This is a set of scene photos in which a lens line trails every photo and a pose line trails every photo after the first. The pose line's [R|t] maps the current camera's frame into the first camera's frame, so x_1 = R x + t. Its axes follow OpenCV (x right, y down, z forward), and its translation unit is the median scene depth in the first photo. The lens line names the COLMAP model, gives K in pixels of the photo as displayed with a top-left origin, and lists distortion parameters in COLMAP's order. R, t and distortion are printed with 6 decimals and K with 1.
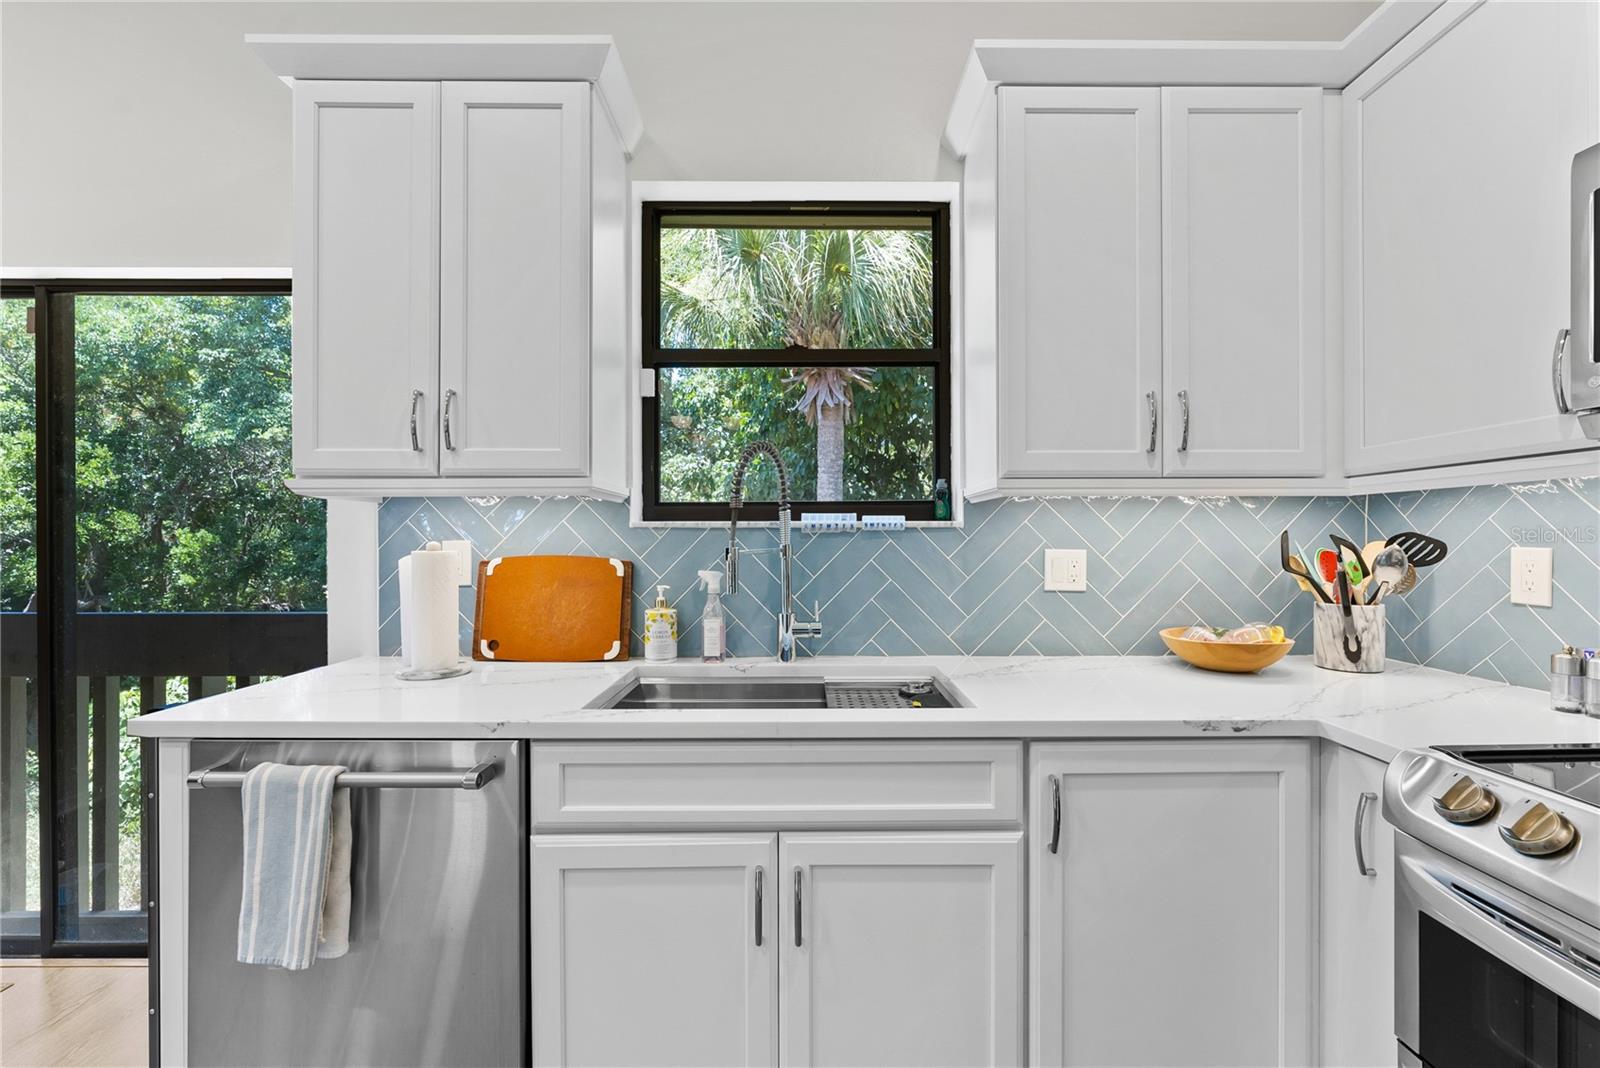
lens RADIAL K [[669.8, 0, 808.1], [0, 669.8, 540.3], [0, 0, 1]] dist [-0.001978, -0.000211]
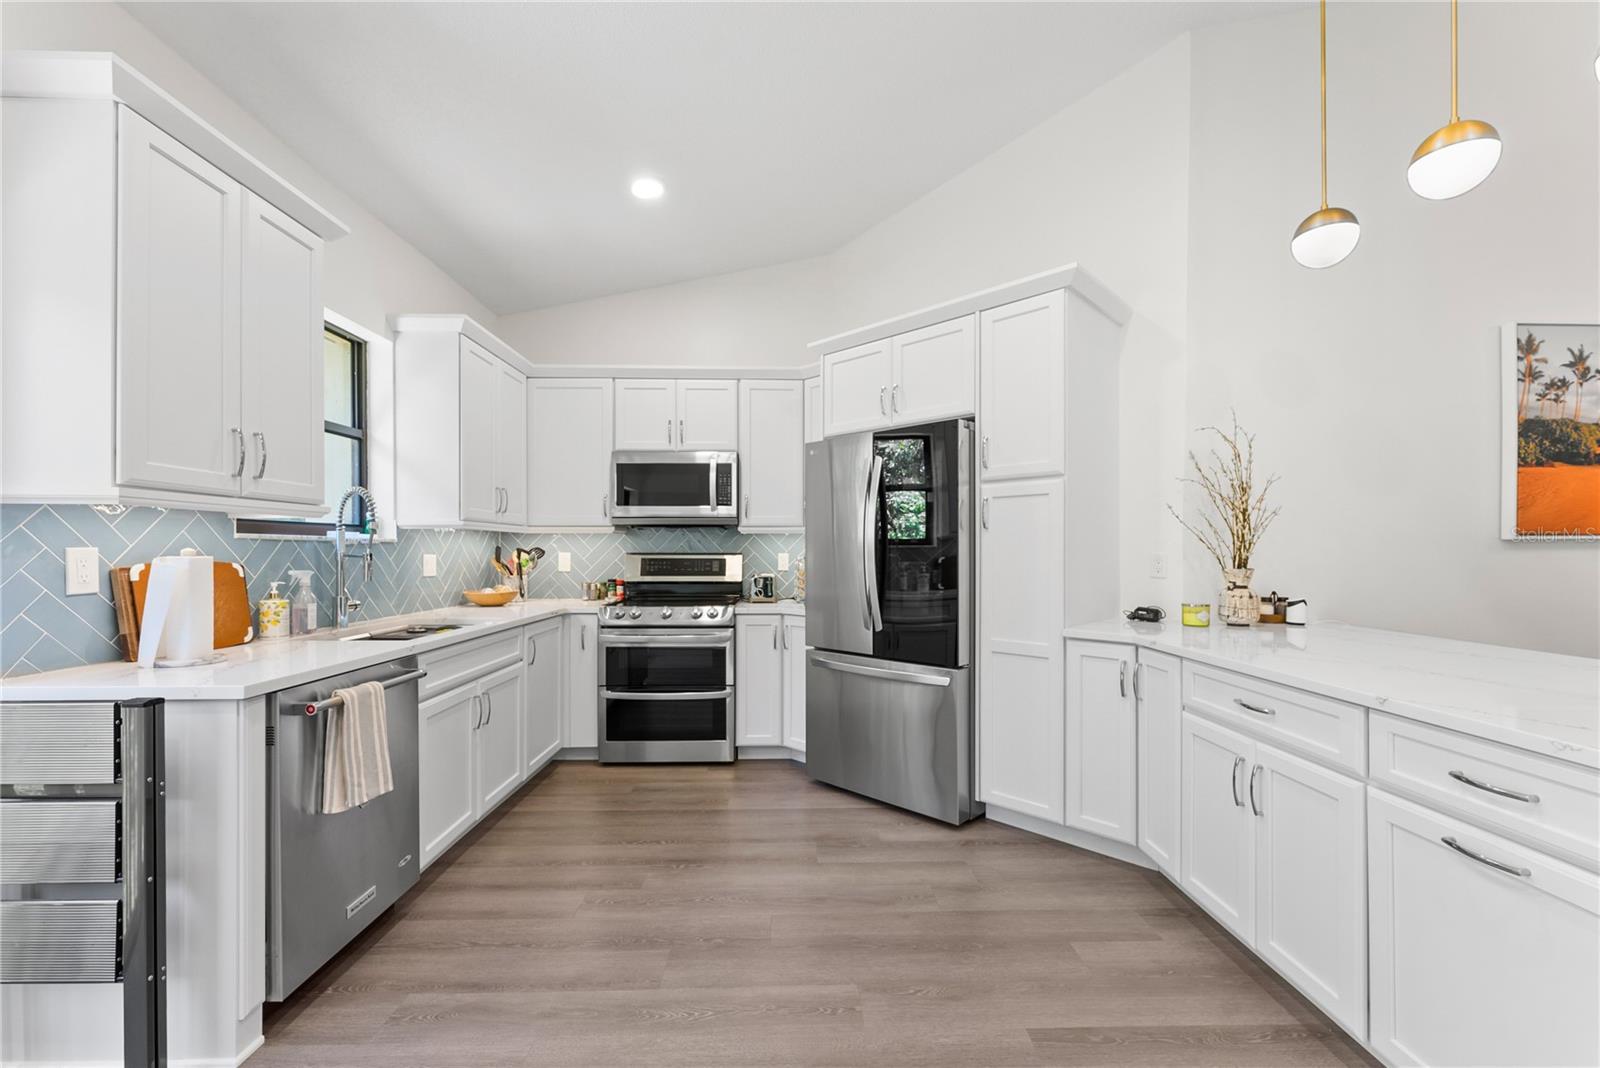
lens RADIAL K [[644.5, 0, 805.0], [0, 644.5, 551.7], [0, 0, 1]] dist [0.000202, 0.000055]
pose [[-0.016054, 0.000653, 0.999871, -1.541369], [0.001809, 0.999998, -0.000624, 0.008989], [-0.999869, 0.001799, -0.016055, -0.041956]]
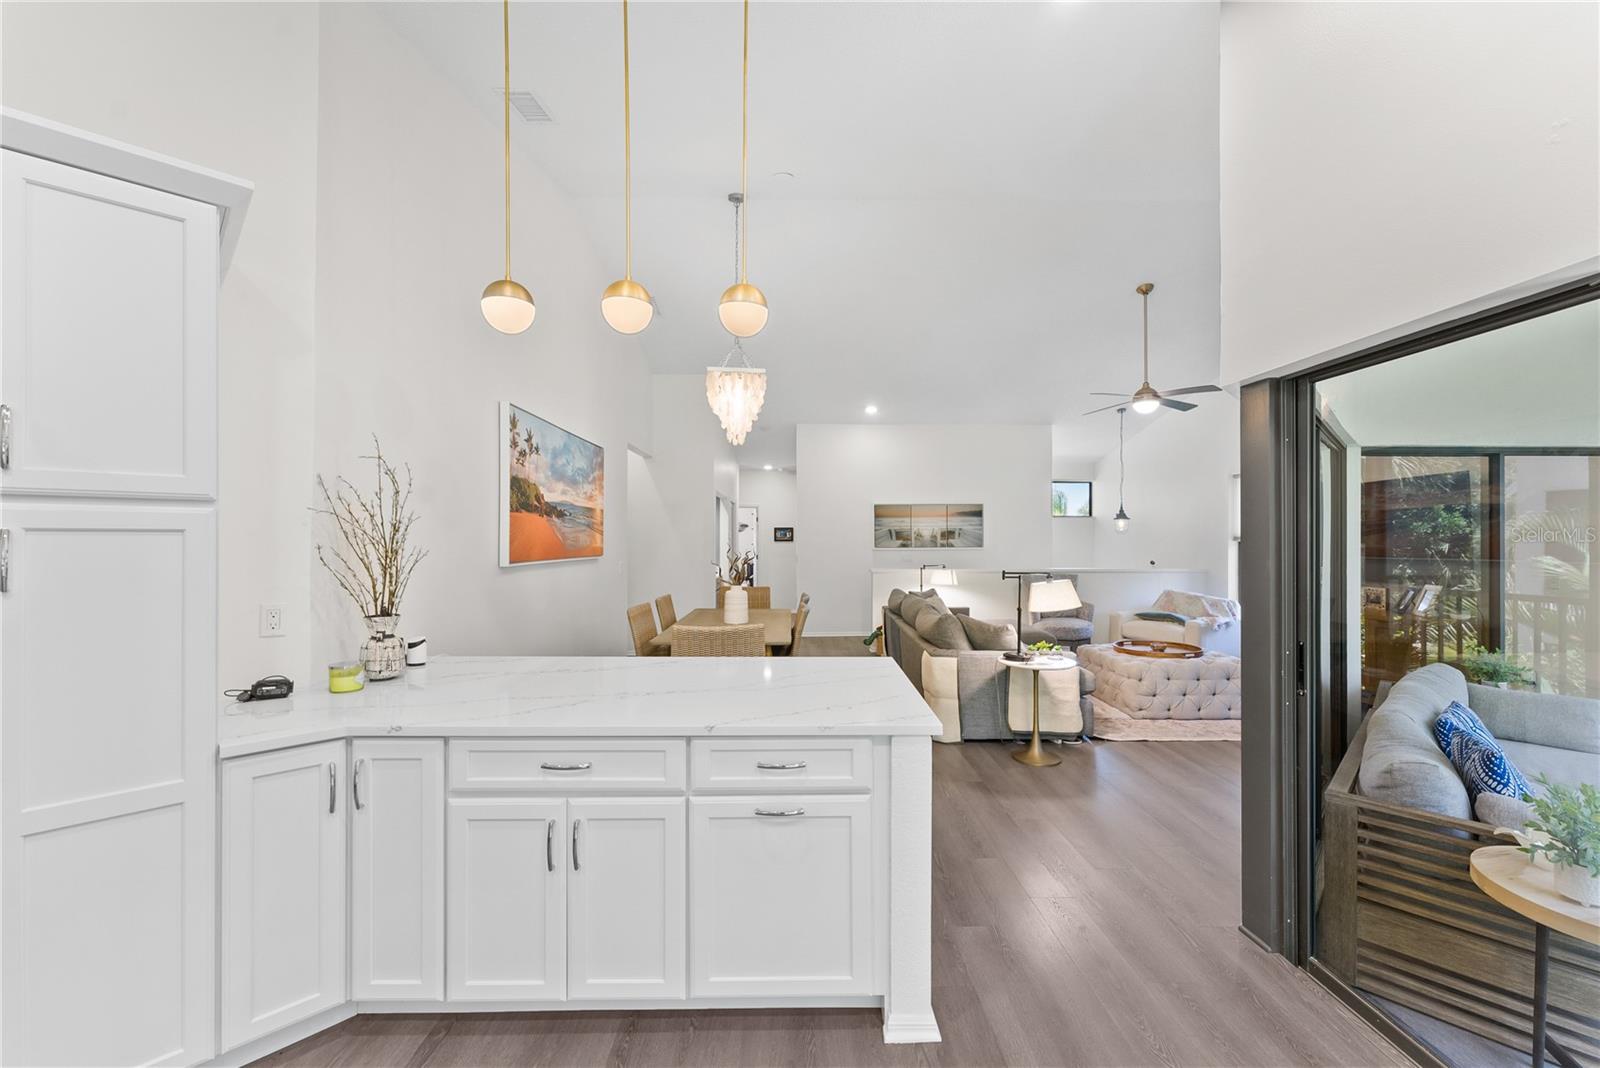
lens RADIAL K [[639.5, 0, 803.8], [0, 639.5, 540.8], [0, 0, 1]] dist [0.001512, 0.000077]
pose [[-0.999990, 0.000106, -0.004391, -0.927687], [0.000085, 0.999989, 0.004695, -0.113336], [0.004392, 0.004695, -0.999979, 0.265101]]
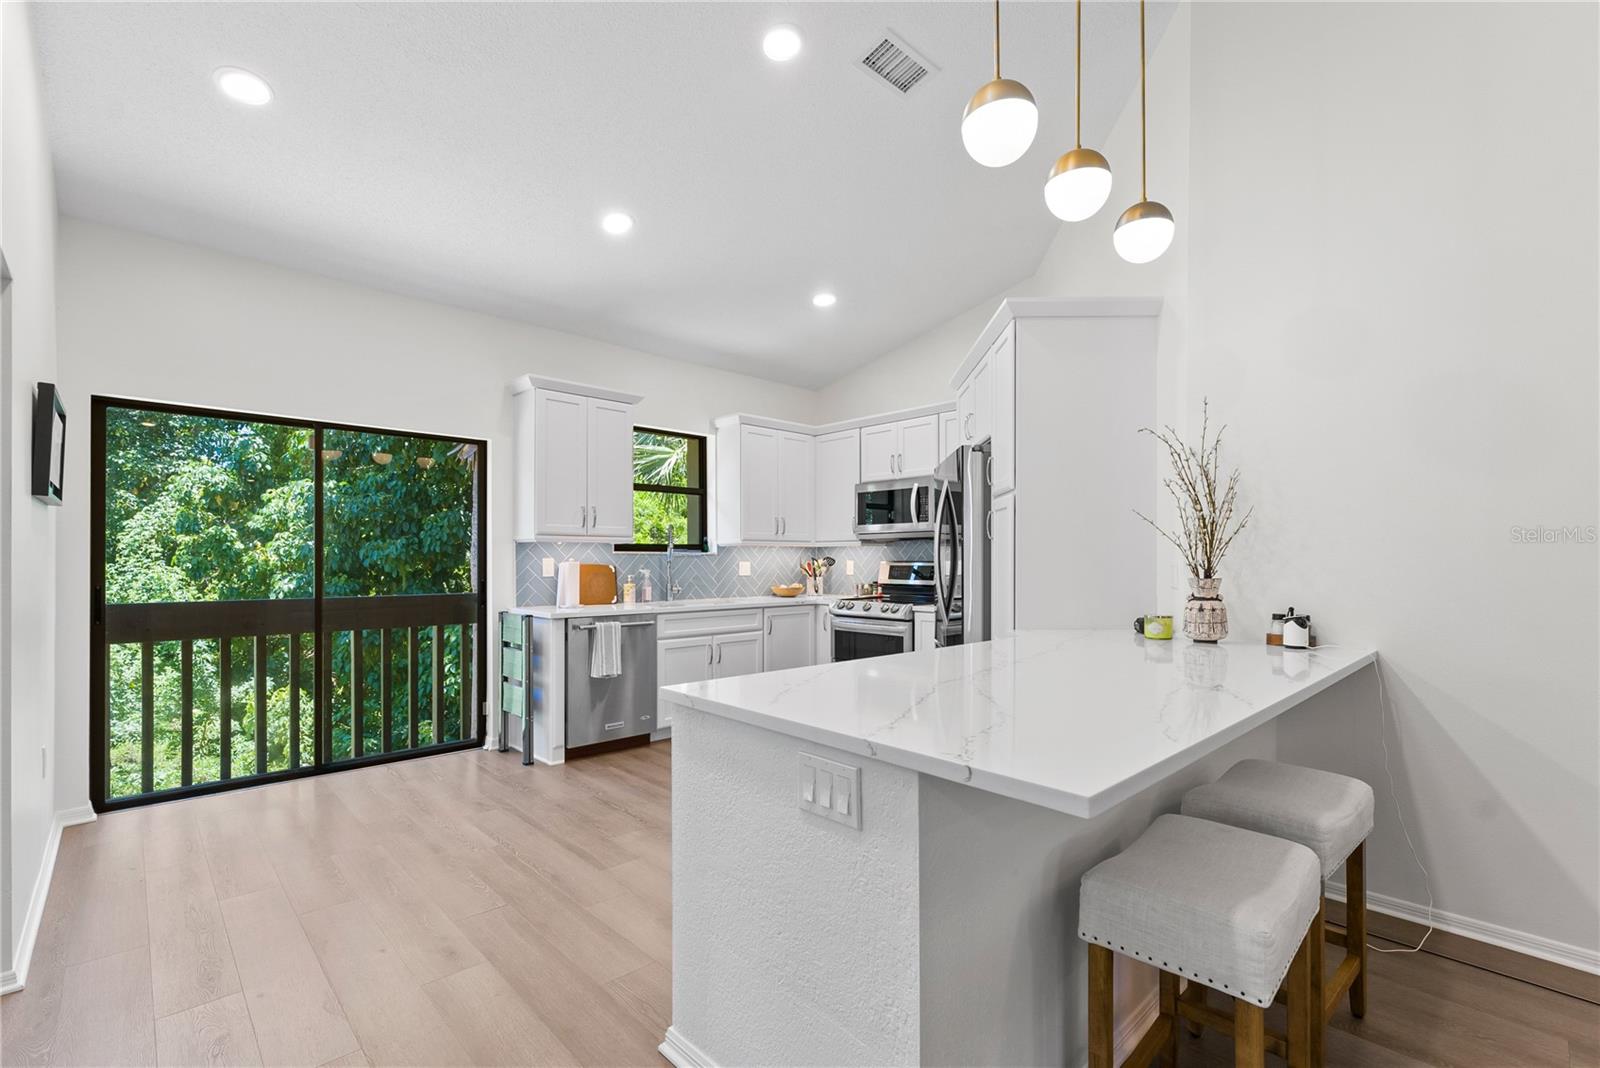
lens RADIAL K [[701.6, 0, 810.5], [0, 701.6, 558.4], [0, 0, 1]] dist [0.001055, 0.000012]
pose [[0.725393, 0.002570, 0.688330, -1.655731], [0.001332, 0.999986, -0.005138, 0.014702], [-0.688334, 0.004644, 0.725379, -1.573765]]
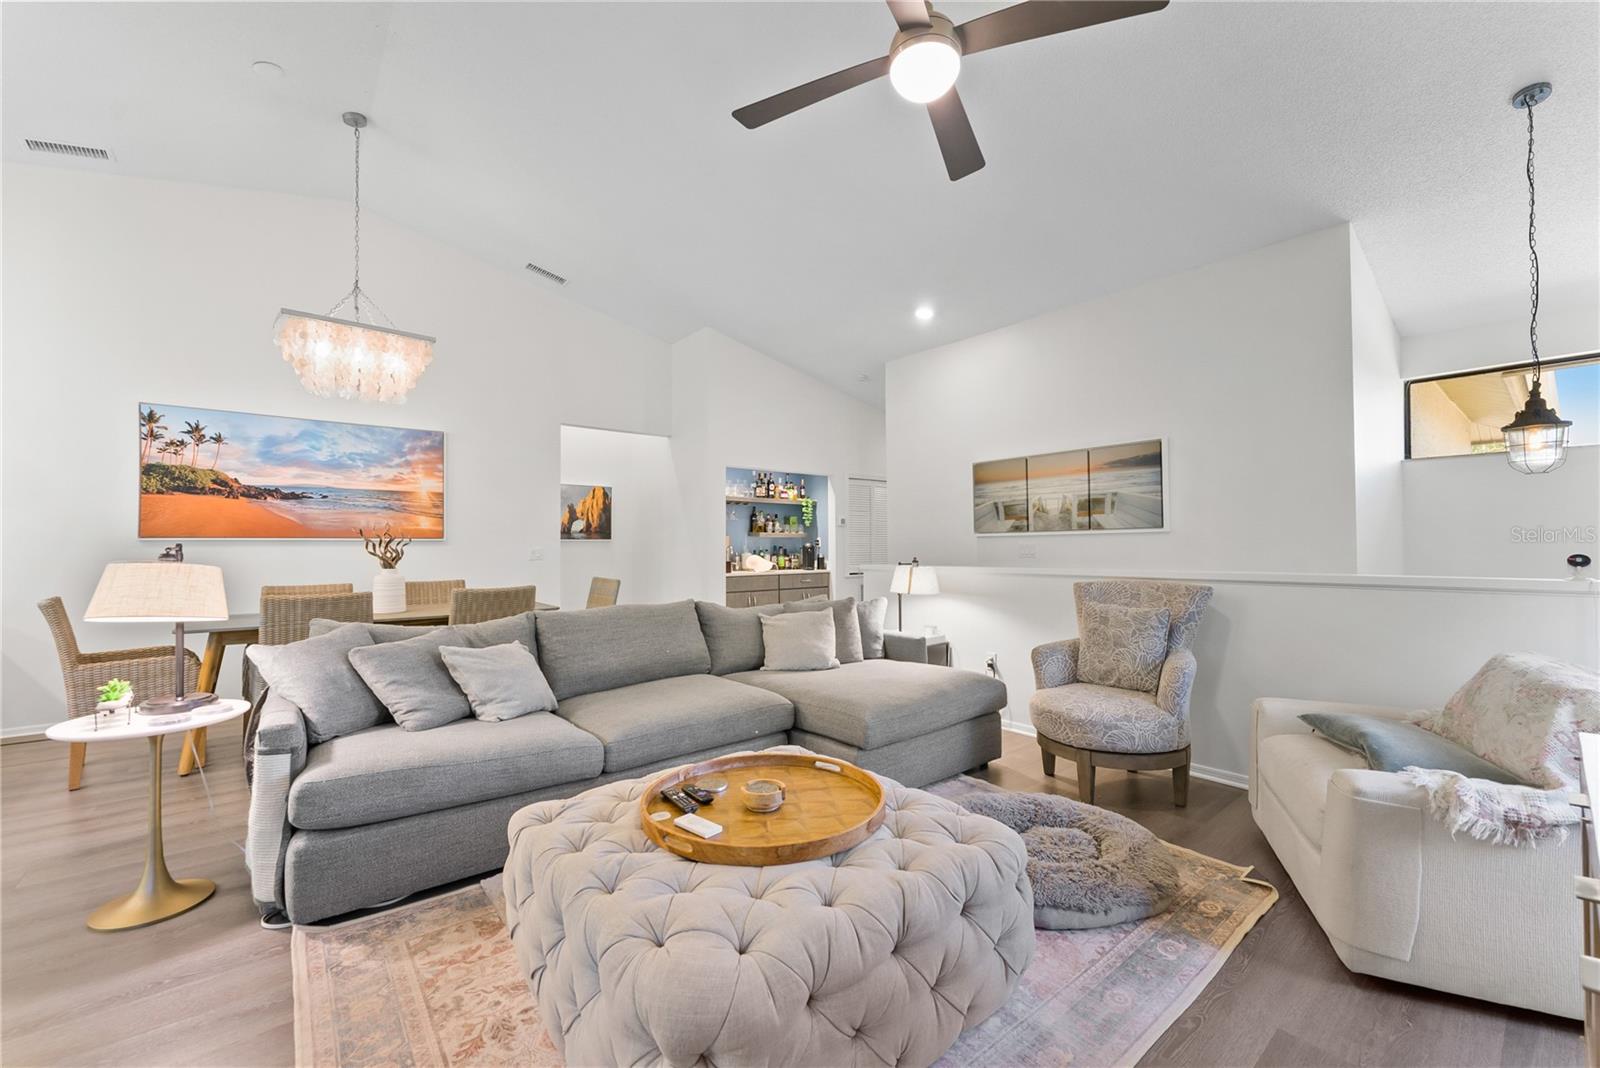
lens RADIAL K [[642.9, 0, 805.3], [0, 642.9, 538.0], [0, 0, 1]] dist [0.001329, 0.000212]
pose [[-0.629613, 0.014557, 0.776773, -3.526677], [0.008350, 0.999893, -0.011970, 0.023436], [-0.776864, -0.001050, -0.629667, -2.261234]]
